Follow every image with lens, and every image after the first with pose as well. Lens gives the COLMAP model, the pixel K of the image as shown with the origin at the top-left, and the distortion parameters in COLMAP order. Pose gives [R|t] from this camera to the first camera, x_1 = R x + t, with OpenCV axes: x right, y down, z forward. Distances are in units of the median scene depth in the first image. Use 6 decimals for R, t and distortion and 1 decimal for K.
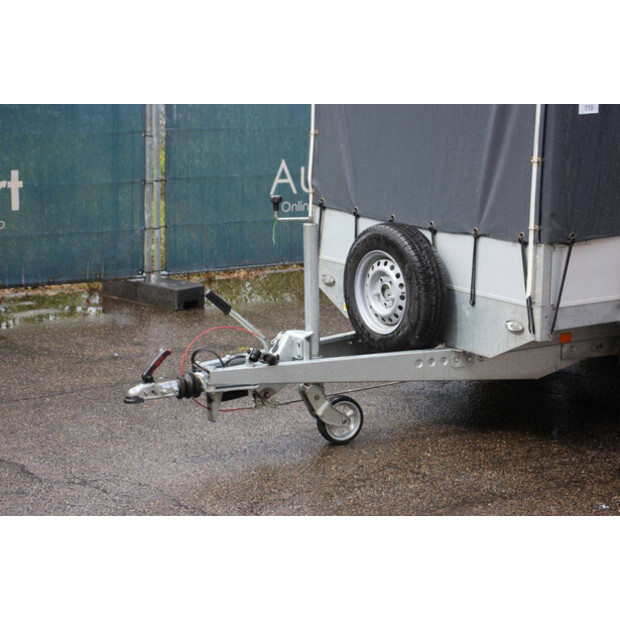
lens RADIAL K [[1461.6, 0, 310.0], [0, 1461.6, 310.0], [0, 0, 1]] dist [0.415277, 0.471071]
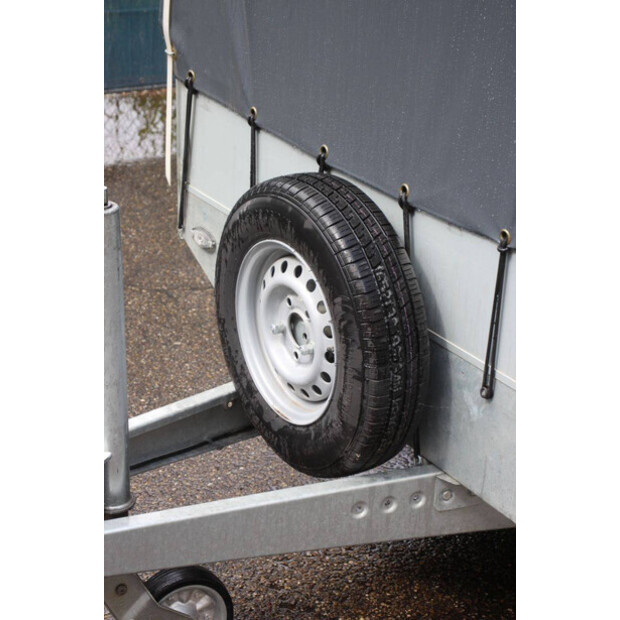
lens RADIAL K [[1461.6, 0, 310.0], [0, 1461.6, 310.0], [0, 0, 1]] dist [0.415277, 0.471071]
pose [[0.999063, 0.041243, -0.013137, 0.063306], [-0.037442, 0.975729, 0.215757, -0.119042], [0.021716, -0.215063, 0.976359, 0.582367]]
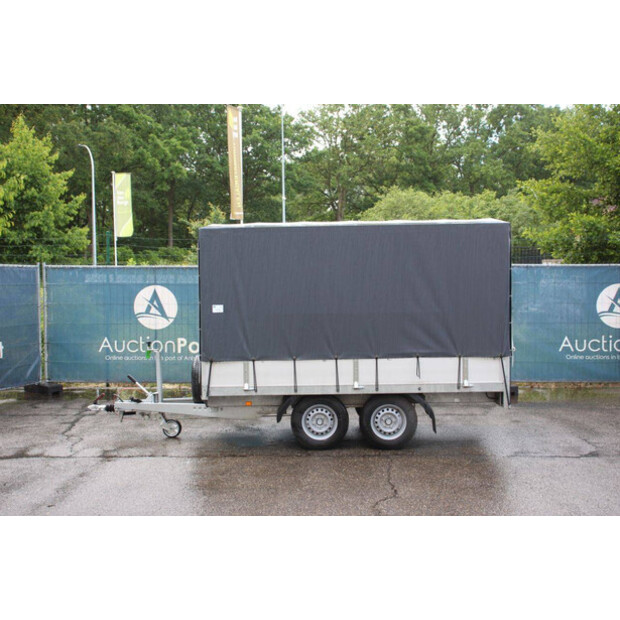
lens RADIAL K [[744.8, 0, 310.0], [0, 744.8, 310.0], [0, 0, 1]] dist [0.021333, 0.008641]
pose [[0.822184, 0.000460, -0.569222, 0.986553], [-0.089114, 0.987773, -0.127918, 0.015211], [0.562203, 0.155897, 0.812172, 0.031269]]
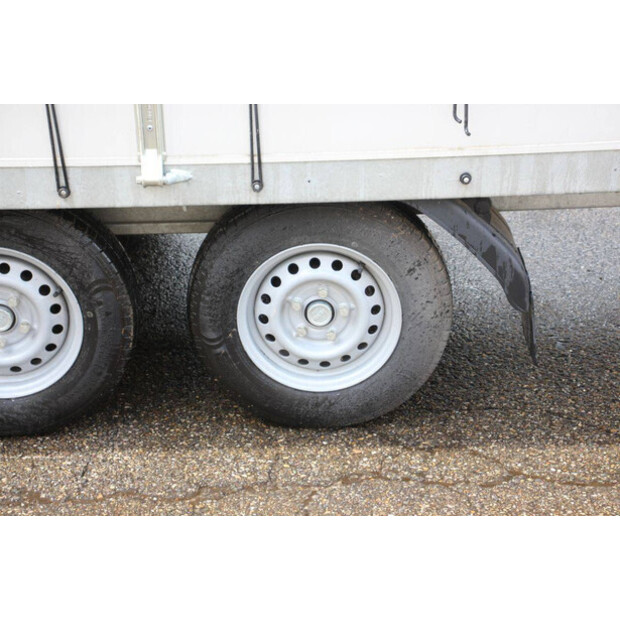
lens RADIAL K [[1461.6, 0, 310.0], [0, 1461.6, 310.0], [0, 0, 1]] dist [0.415277, 0.471071]
pose [[0.829769, 0.206278, -0.518587, 0.662479], [-0.076224, 0.962369, 0.260838, -0.111010], [0.552877, -0.176906, 0.814267, 0.702709]]
